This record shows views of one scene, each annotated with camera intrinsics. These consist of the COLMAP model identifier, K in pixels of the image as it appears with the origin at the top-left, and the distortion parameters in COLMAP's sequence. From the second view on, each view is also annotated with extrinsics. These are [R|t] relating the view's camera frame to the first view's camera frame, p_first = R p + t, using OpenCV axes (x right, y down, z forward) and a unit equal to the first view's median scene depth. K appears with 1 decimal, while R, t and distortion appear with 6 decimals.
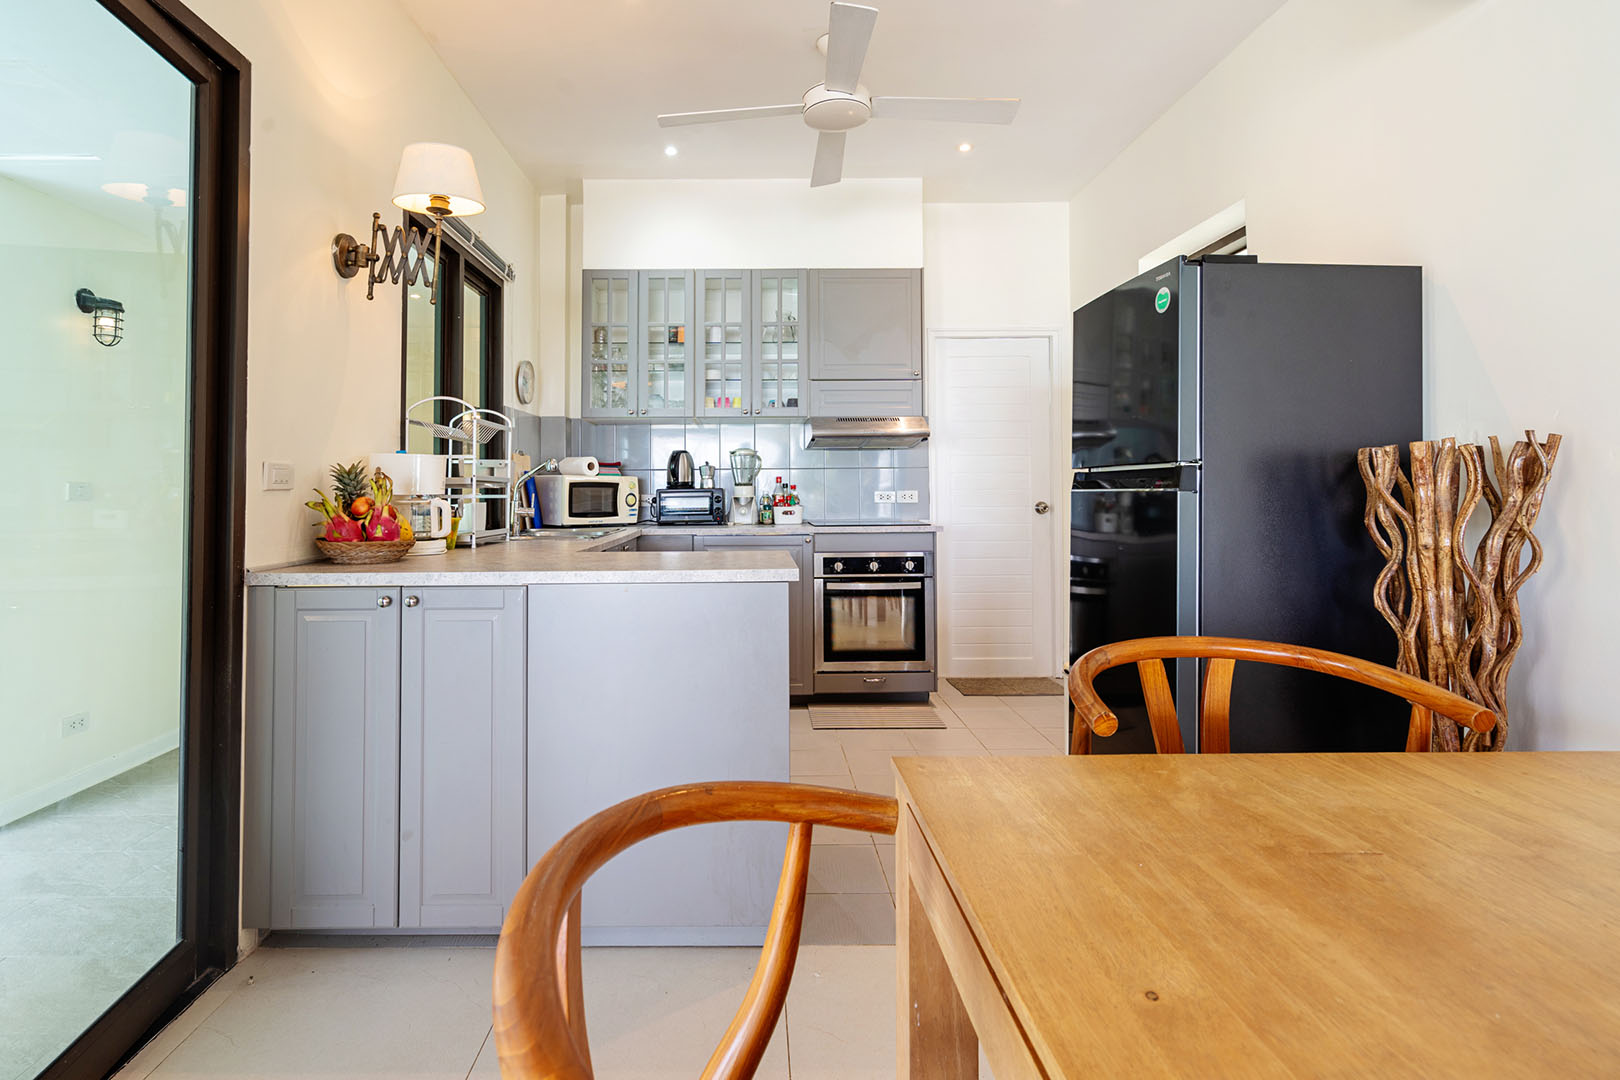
lens RADIAL K [[808.2, 0, 782.5], [0, 808.2, 472.2], [0, 0, 1]] dist [-0.000463, 0.000117]
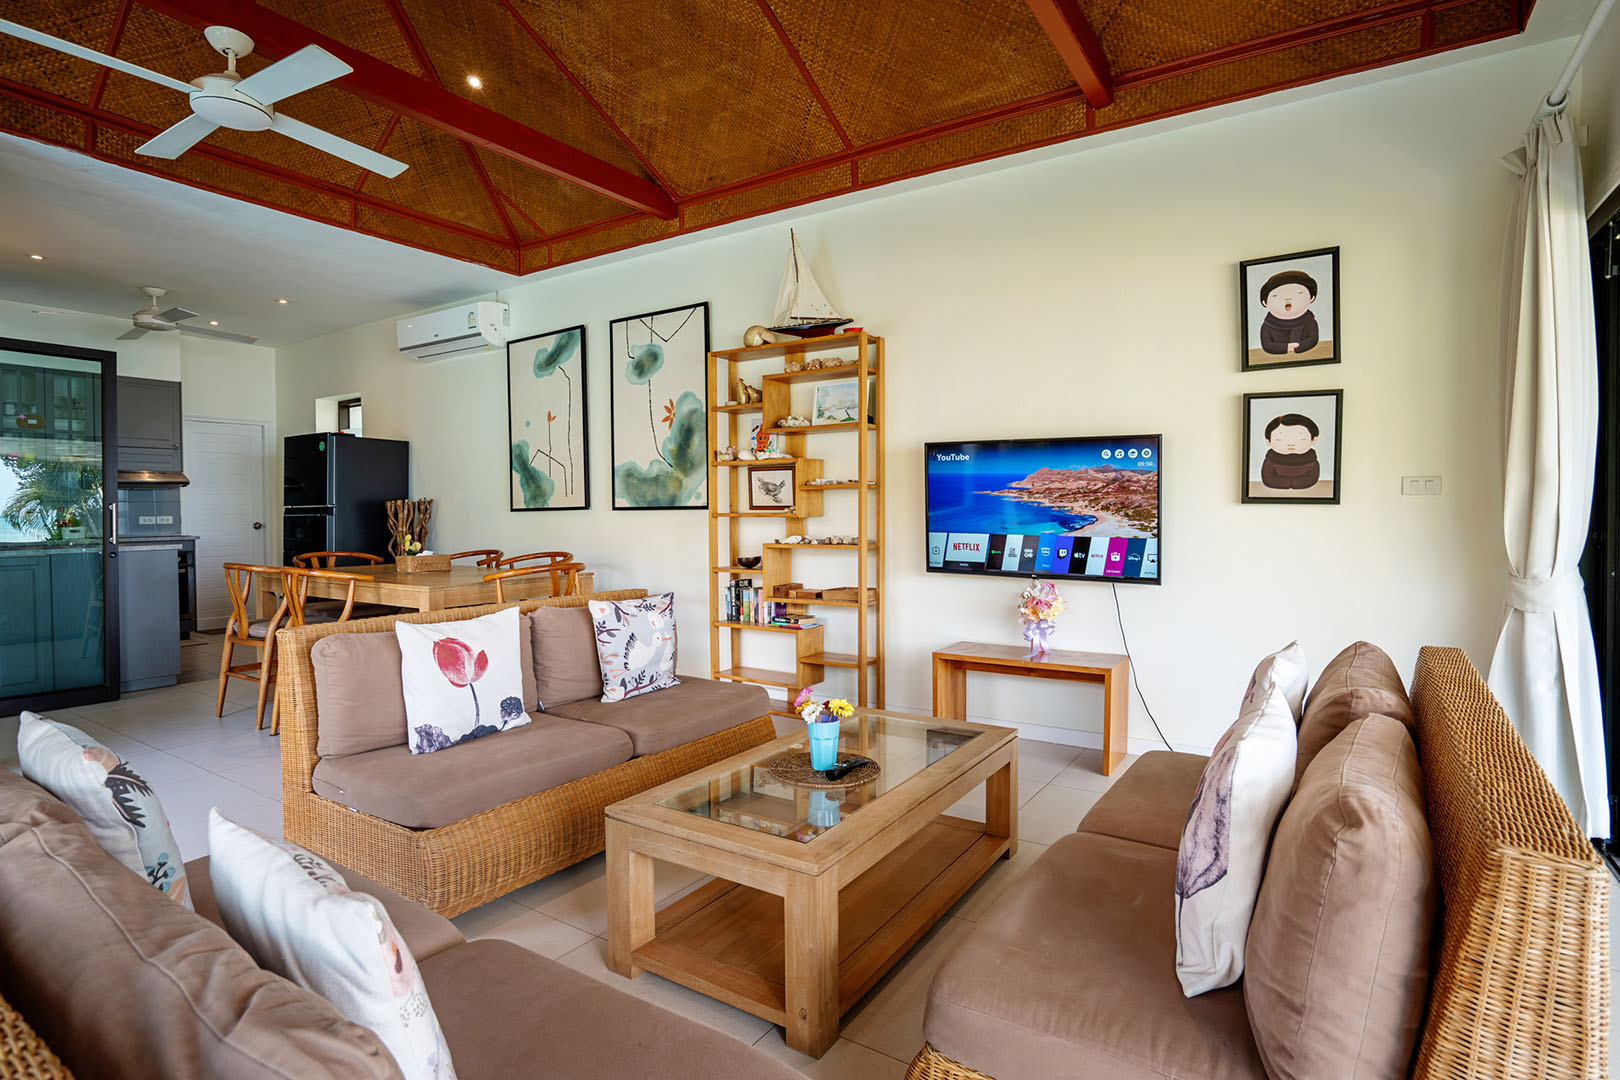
lens RADIAL K [[822.8, 0, 810.0], [0, 822.8, 540.0], [0, 0, 1]] dist [-0.029736, 0.000264]
pose [[0.585649, -0.029859, 0.810015, -0.424224], [-0.013308, 0.998832, 0.046441, -0.022737], [-0.810456, -0.037978, 0.584568, -1.035221]]
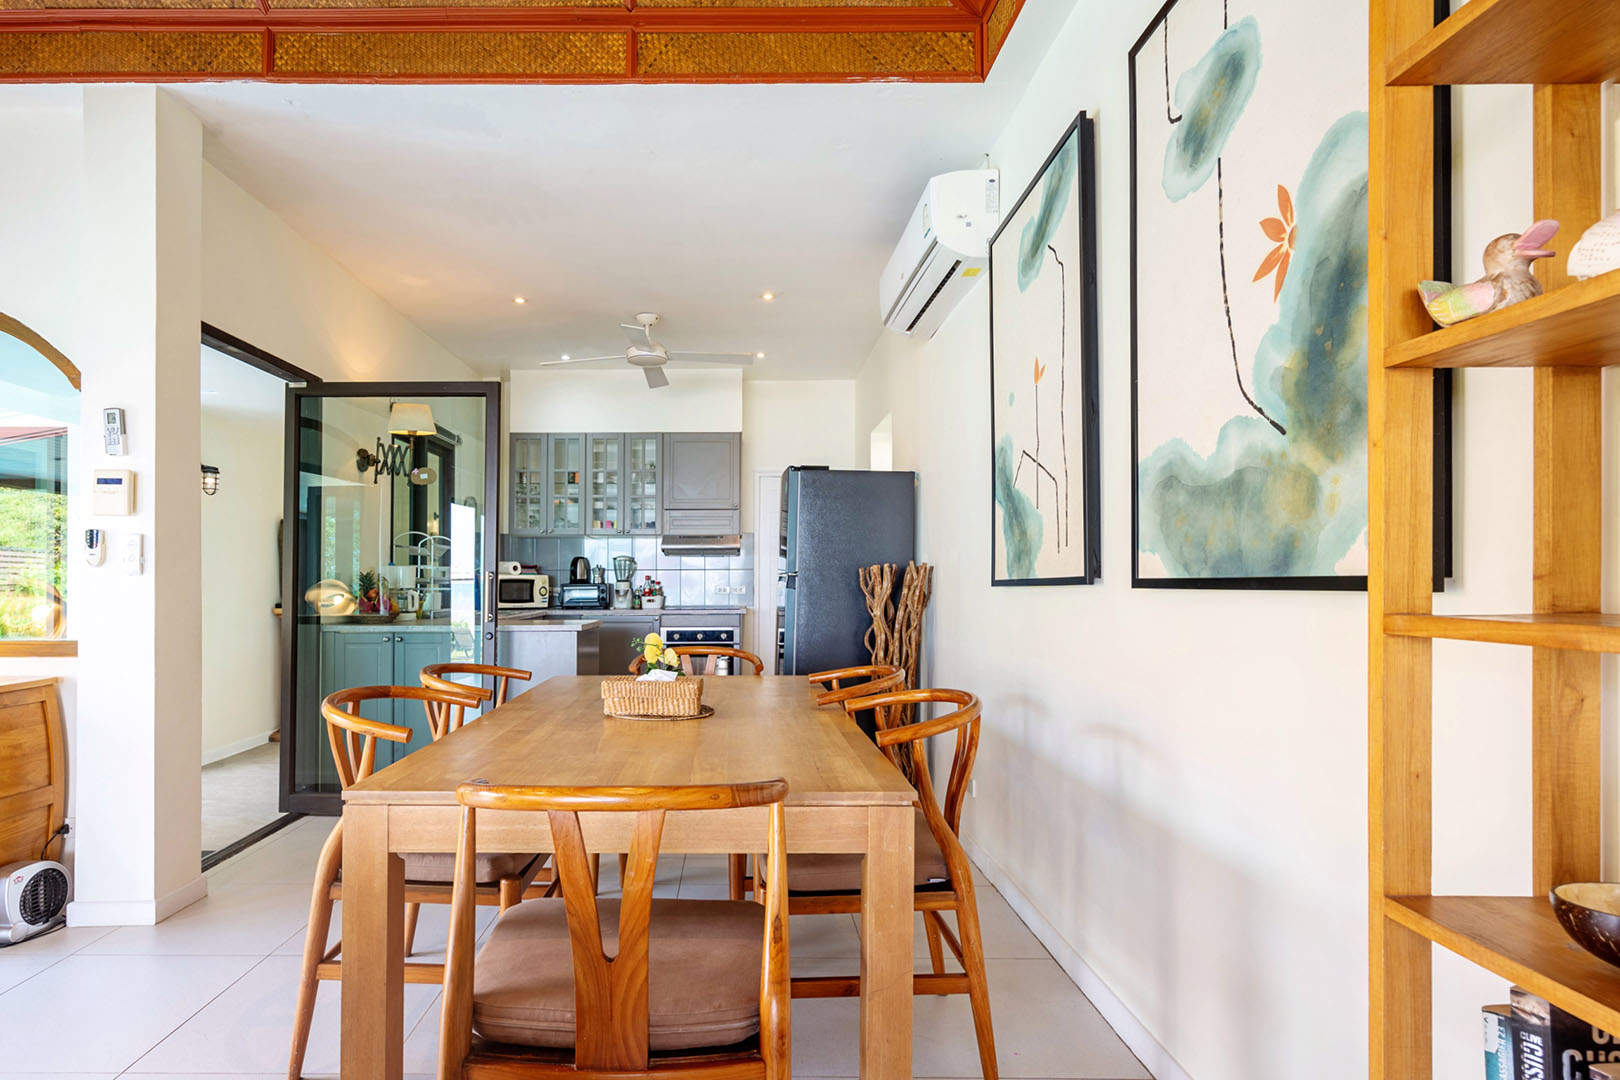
lens RADIAL K [[846.5, 0, 730.1], [0, 846.5, 574.7], [0, 0, 1]] dist [0.002355, 0.001000]
pose [[0.998969, 0.003374, -0.045281, 0.223339], [-0.002743, 0.999898, 0.013987, -0.018480], [0.045324, -0.013848, 0.998876, -0.517576]]
